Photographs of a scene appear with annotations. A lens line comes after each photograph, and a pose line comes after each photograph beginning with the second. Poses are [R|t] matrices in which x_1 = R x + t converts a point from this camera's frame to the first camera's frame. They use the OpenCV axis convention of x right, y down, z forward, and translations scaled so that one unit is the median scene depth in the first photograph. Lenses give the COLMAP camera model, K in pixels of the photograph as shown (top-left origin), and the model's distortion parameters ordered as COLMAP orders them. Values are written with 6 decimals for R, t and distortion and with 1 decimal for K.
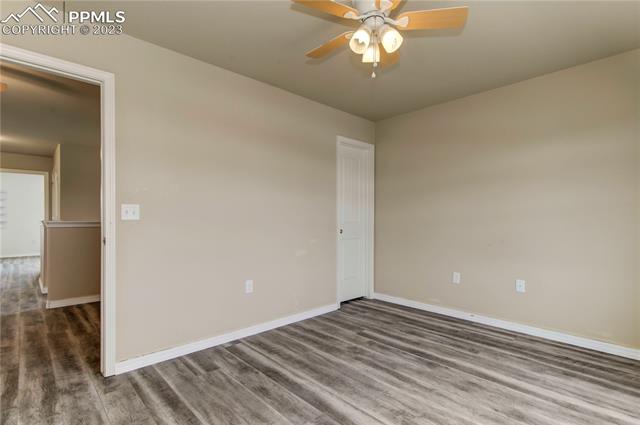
lens RADIAL K [[318.7, 0, 320.4], [0, 318.7, 215.0], [0, 0, 1]] dist [0.007454, 0.000614]
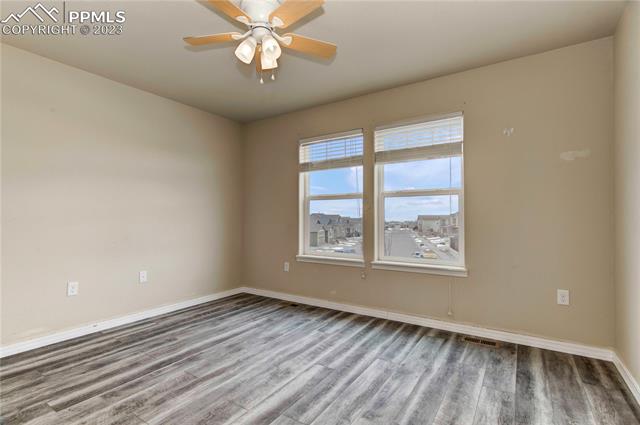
lens RADIAL K [[318.7, 0, 317.7], [0, 318.7, 212.0], [0, 0, 1]] dist [0.007454, 0.000614]
pose [[-0.250537, 0.013789, 0.968009, -0.662166], [-0.010154, 0.999806, -0.016869, 0.013447], [-0.968054, -0.014056, -0.250348, 0.784294]]
